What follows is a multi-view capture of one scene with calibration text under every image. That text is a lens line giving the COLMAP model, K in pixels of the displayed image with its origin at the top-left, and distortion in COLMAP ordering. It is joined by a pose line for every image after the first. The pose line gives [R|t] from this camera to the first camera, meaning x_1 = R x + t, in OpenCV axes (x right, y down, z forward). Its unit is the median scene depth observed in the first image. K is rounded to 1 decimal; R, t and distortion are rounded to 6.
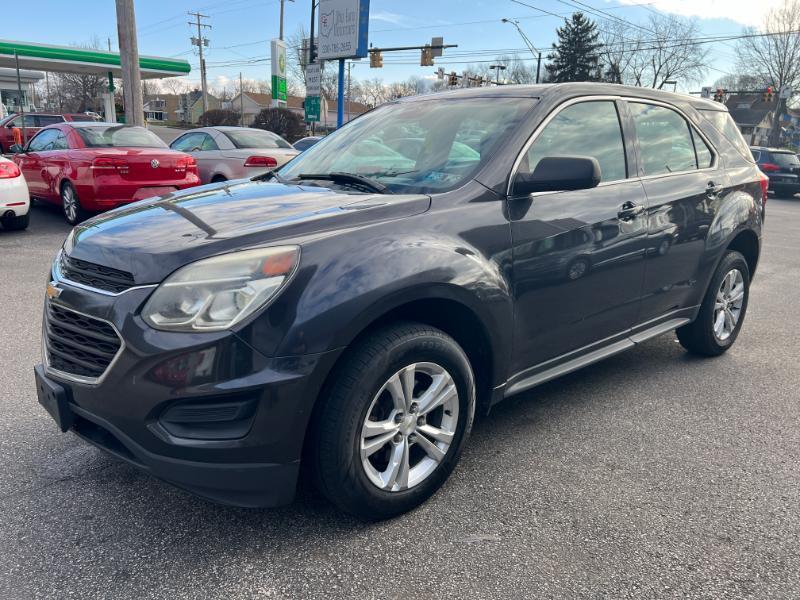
lens RADIAL K [[603.0, 0, 398.7], [0, 603.0, 299.2], [0, 0, 1]] dist [0.042641, -0.046378]
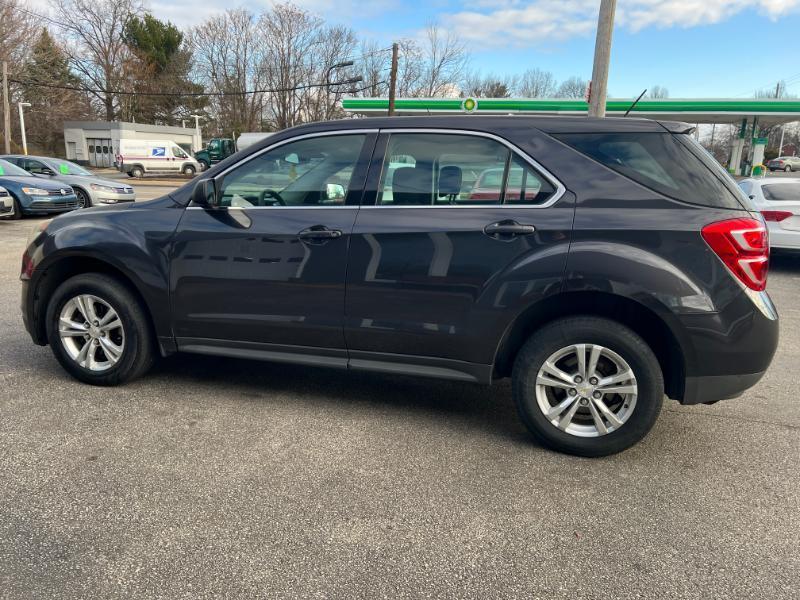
lens RADIAL K [[603.0, 0, 394.9], [0, 603.0, 304.7], [0, 0, 1]] dist [0.042641, -0.046378]
pose [[0.541806, 0.170502, -0.823028, 0.133442], [-0.224274, 0.973032, 0.053936, -0.010735], [0.810029, 0.155361, 0.565434, 0.050396]]
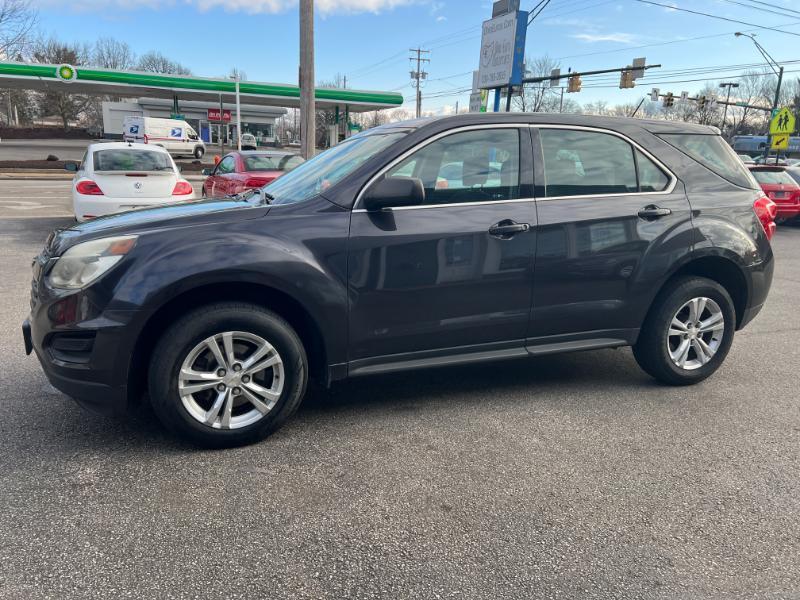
lens RADIAL K [[603.0, 0, 397.1], [0, 603.0, 303.4], [0, 0, 1]] dist [0.042641, -0.046378]
pose [[0.939523, 0.076670, -0.333793, 0.055167], [-0.087591, 0.995998, -0.017768, 0.002614], [0.331095, 0.045931, 0.942479, -0.008529]]
